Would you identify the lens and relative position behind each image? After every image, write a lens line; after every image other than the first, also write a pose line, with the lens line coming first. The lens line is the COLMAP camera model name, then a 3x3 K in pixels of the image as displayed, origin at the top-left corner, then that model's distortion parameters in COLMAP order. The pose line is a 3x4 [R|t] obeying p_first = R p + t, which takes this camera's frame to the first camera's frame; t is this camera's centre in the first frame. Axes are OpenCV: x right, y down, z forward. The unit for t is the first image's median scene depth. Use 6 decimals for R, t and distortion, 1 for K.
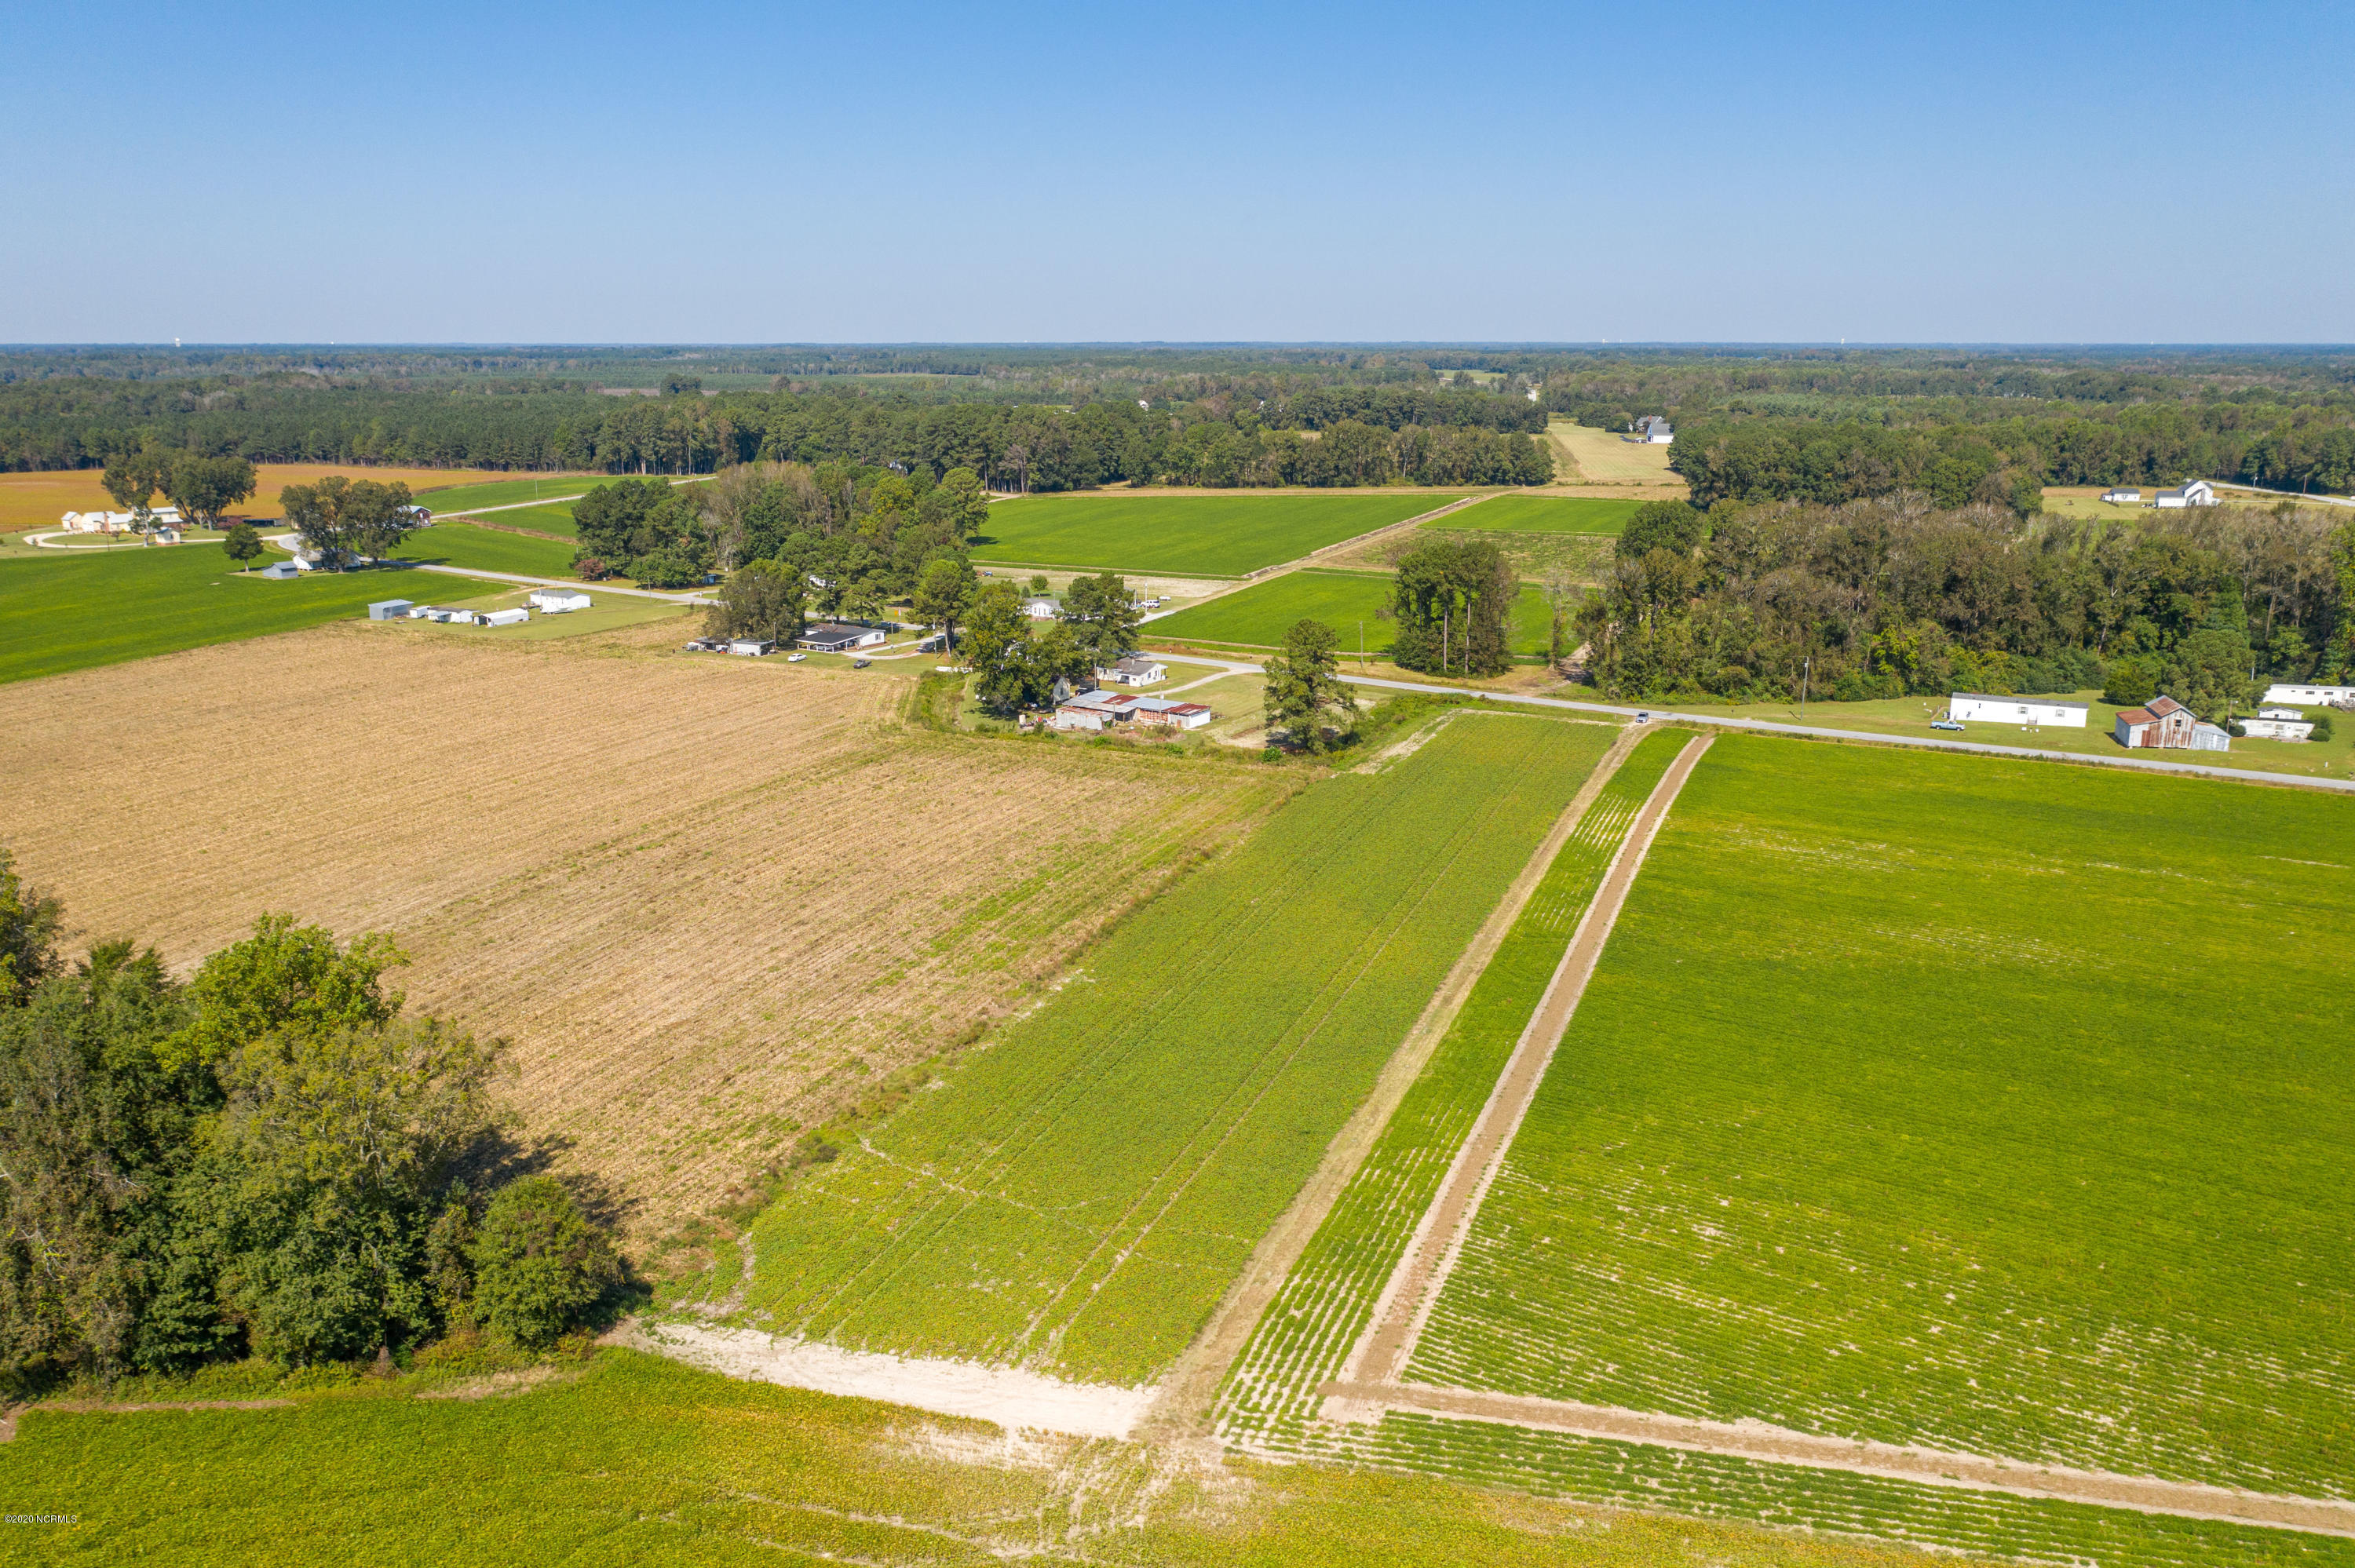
lens RADIAL K [[1849.6, 0, 1177.5], [0, 1849.6, 784.0], [0, 0, 1]] dist [-0.006928, 0.006374]
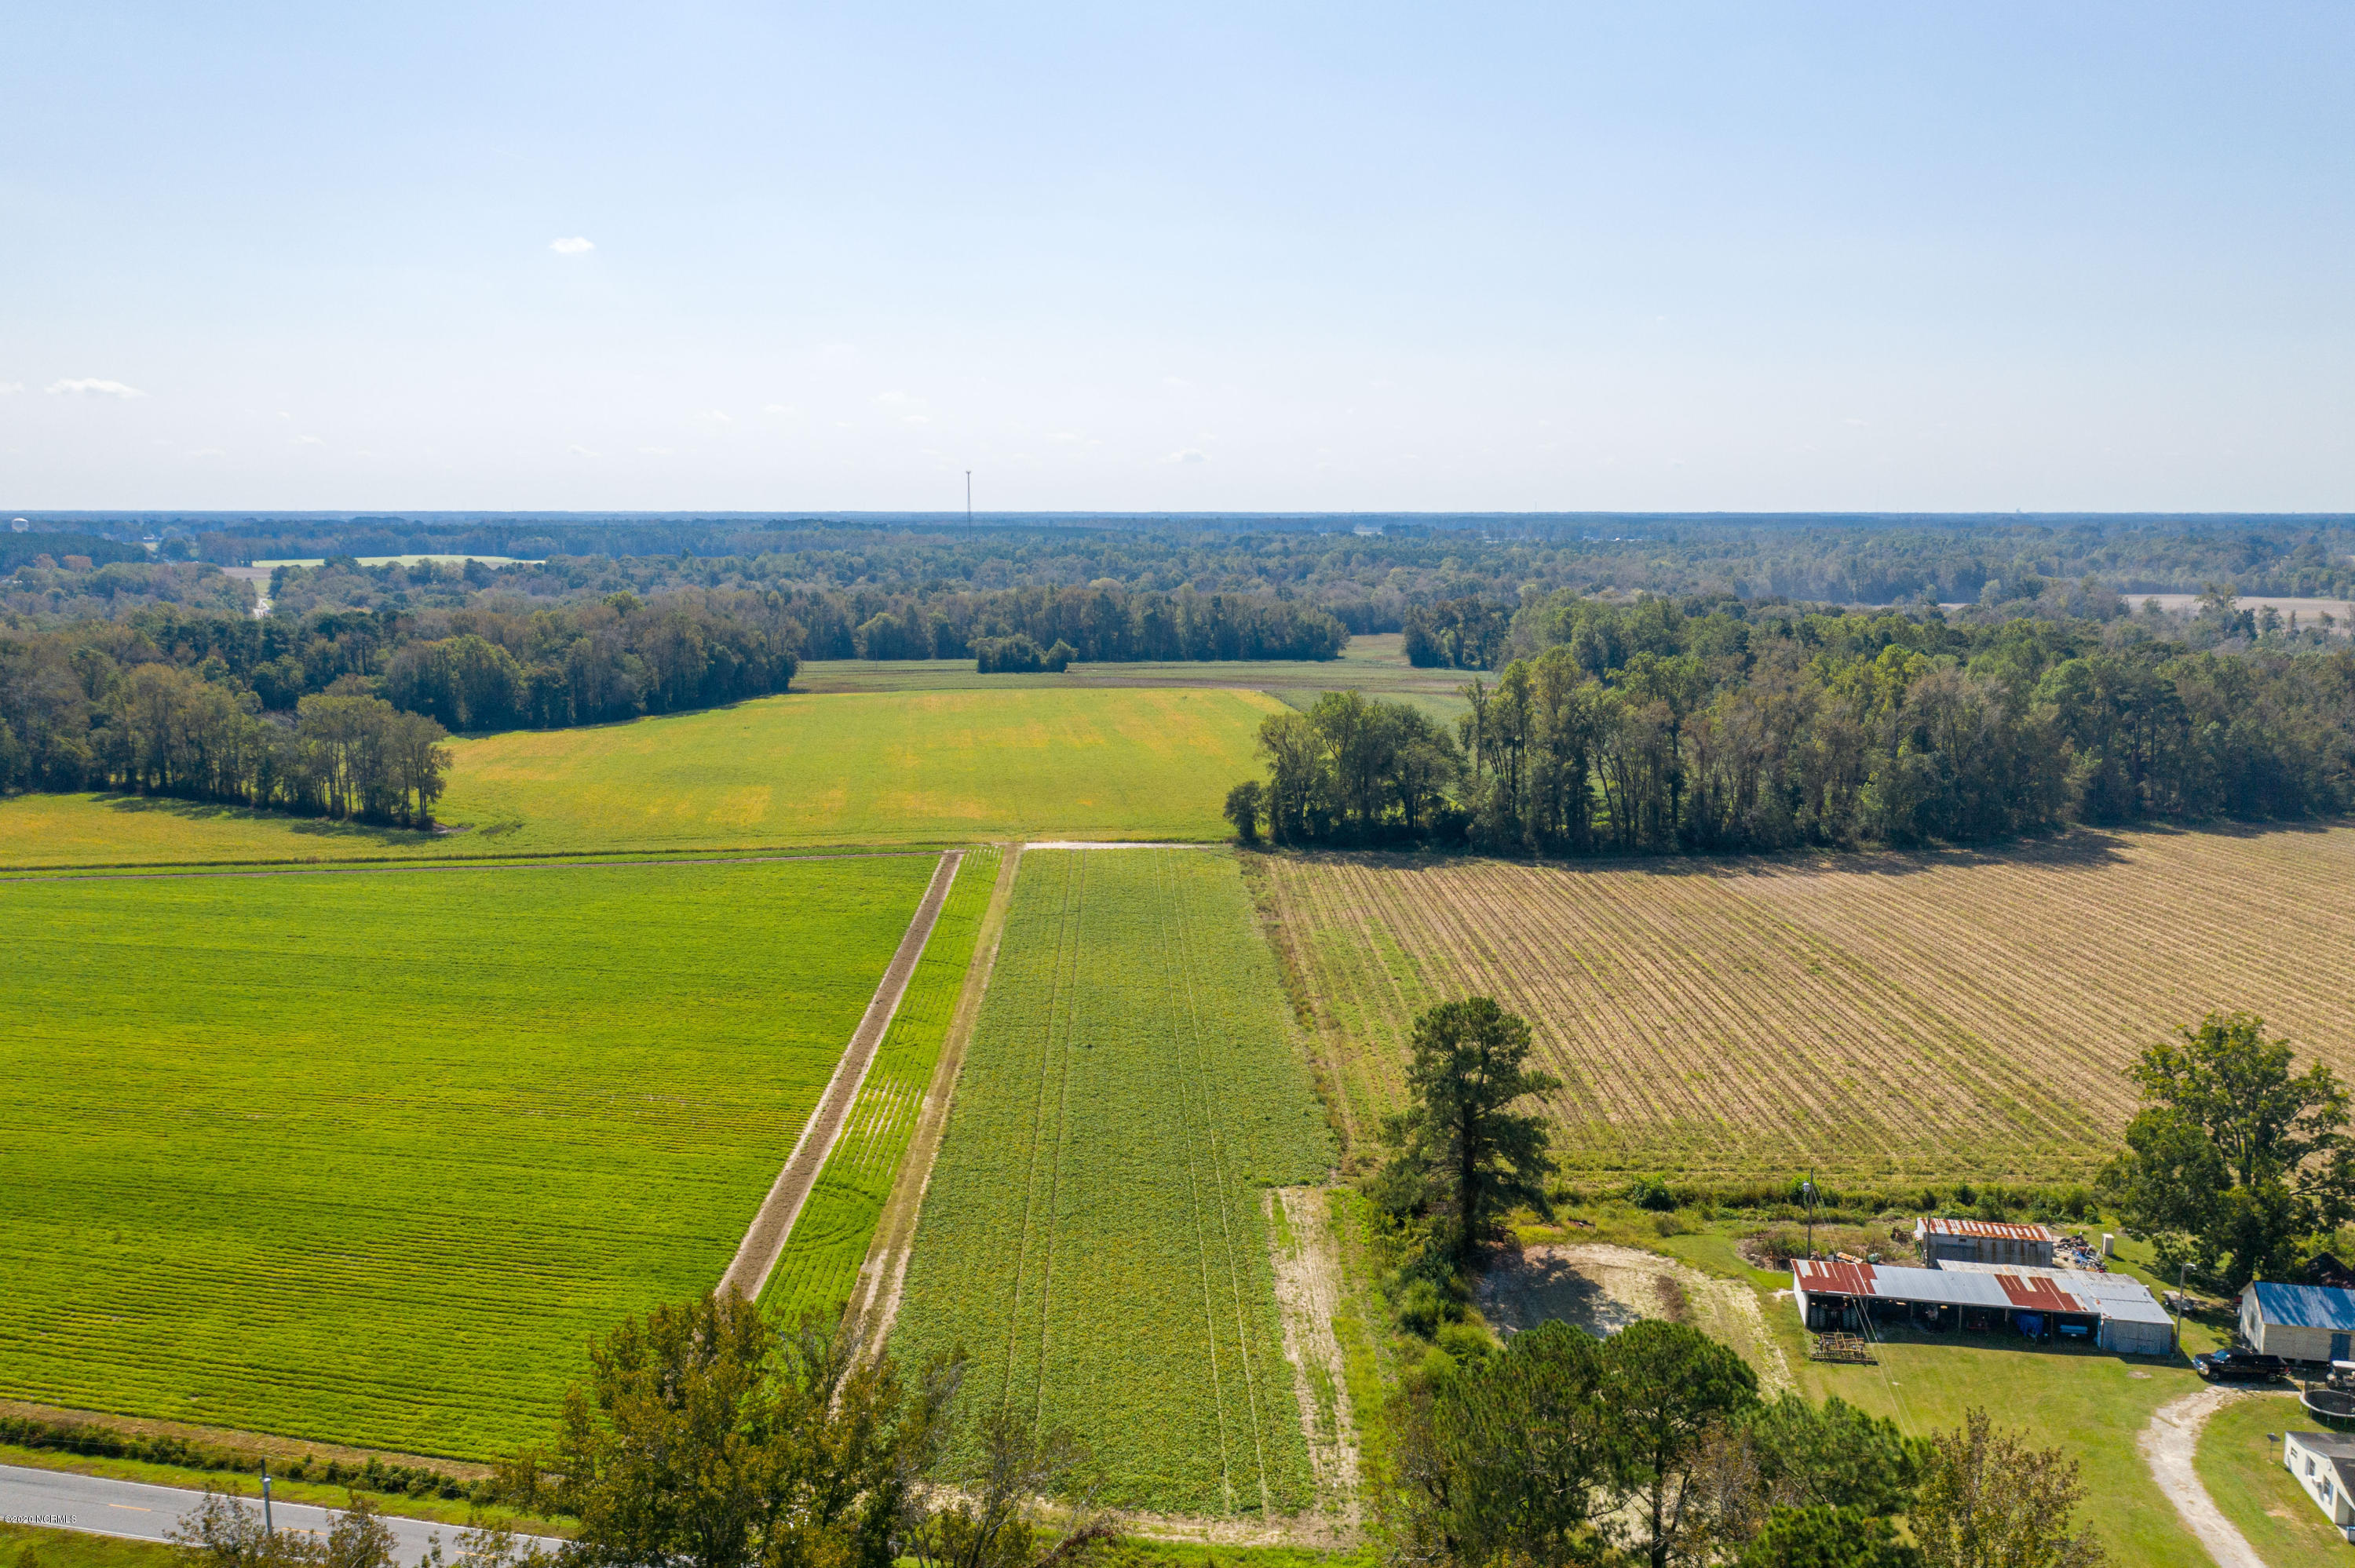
lens RADIAL K [[1900.1, 0, 1174.0], [0, 1900.1, 783.4], [0, 0, 1]] dist [-0.005973, 0.006073]
pose [[-0.925312, 0.054187, -0.375314, 0.438658], [-0.088708, 0.931344, 0.353170, -0.413405], [0.368684, 0.360086, -0.856977, 1.798554]]
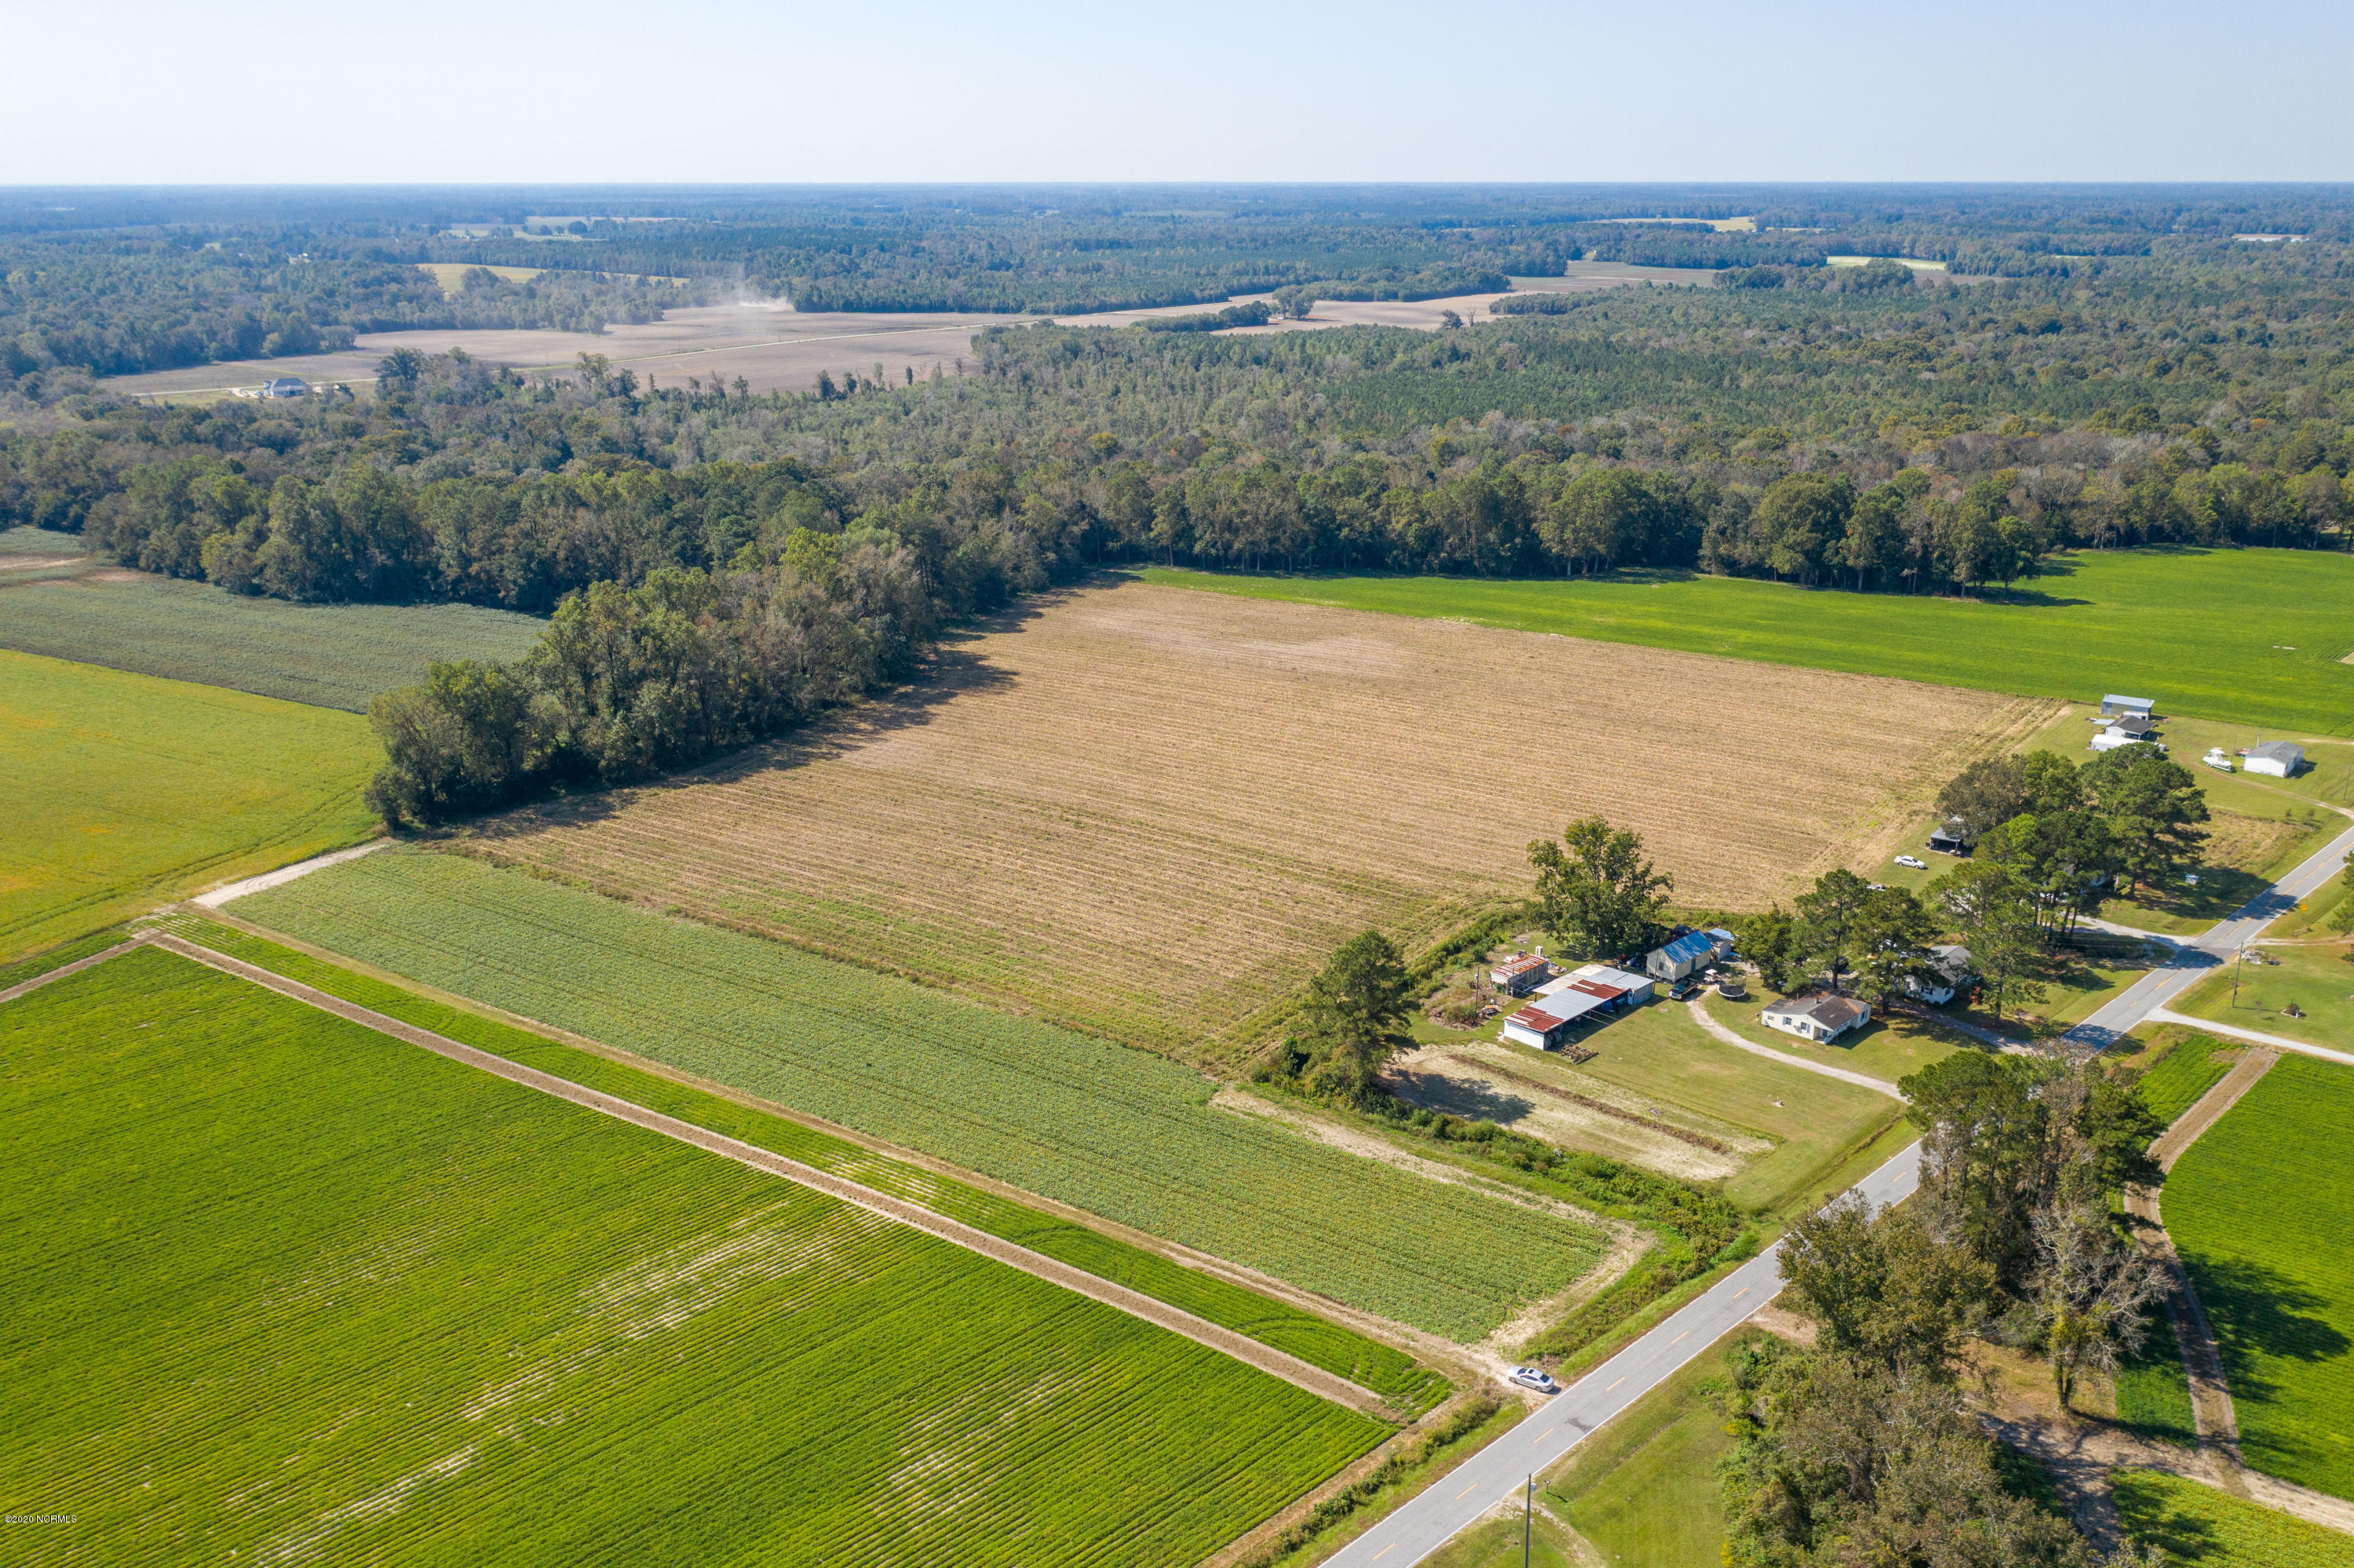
lens RADIAL K [[1885.6, 0, 1174.4], [0, 1885.6, 790.4], [0, 0, 1]] dist [-0.007824, 0.009759]
pose [[-0.211856, 0.303777, -0.928890, 1.059424], [-0.227108, 0.909142, 0.349117, -0.526668], [0.950547, 0.284921, -0.123617, 1.293993]]
